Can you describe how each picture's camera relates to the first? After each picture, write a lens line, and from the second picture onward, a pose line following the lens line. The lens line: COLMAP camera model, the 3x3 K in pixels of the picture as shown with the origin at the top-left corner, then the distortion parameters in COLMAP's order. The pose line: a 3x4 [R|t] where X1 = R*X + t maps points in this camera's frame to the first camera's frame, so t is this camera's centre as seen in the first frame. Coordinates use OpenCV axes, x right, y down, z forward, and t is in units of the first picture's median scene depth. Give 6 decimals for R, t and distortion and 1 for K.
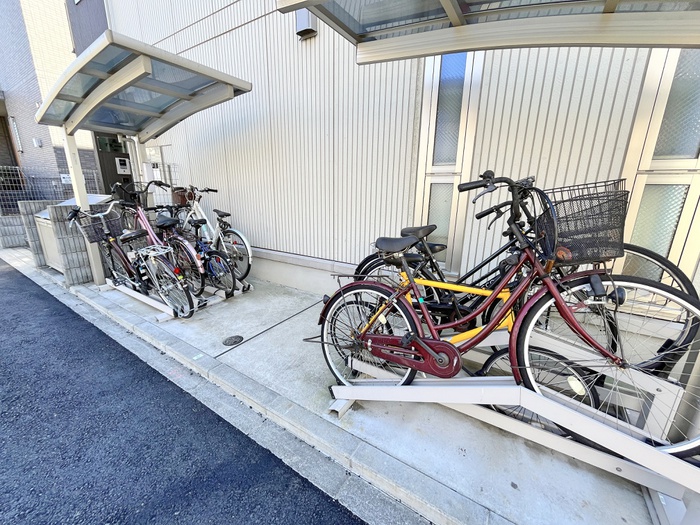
lens RADIAL K [[285.1, 0, 347.9], [0, 285.1, 258.0], [0, 0, 1]] dist [-0.003245, 0.000106]
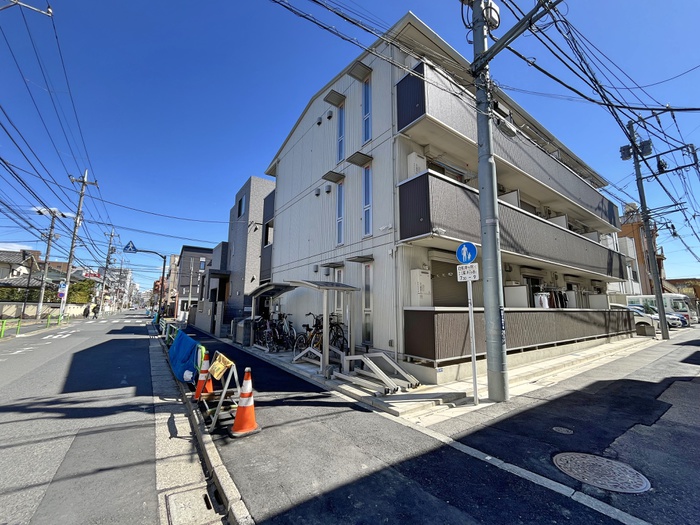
lens RADIAL K [[285.1, 0, 347.7], [0, 285.1, 266.2], [0, 0, 1]] dist [-0.003245, 0.000106]
pose [[0.925407, -0.055031, -0.374958, 1.160940], [-0.095550, 0.923557, -0.371367, 0.322614], [0.366732, 0.379493, 0.849407, -1.405692]]
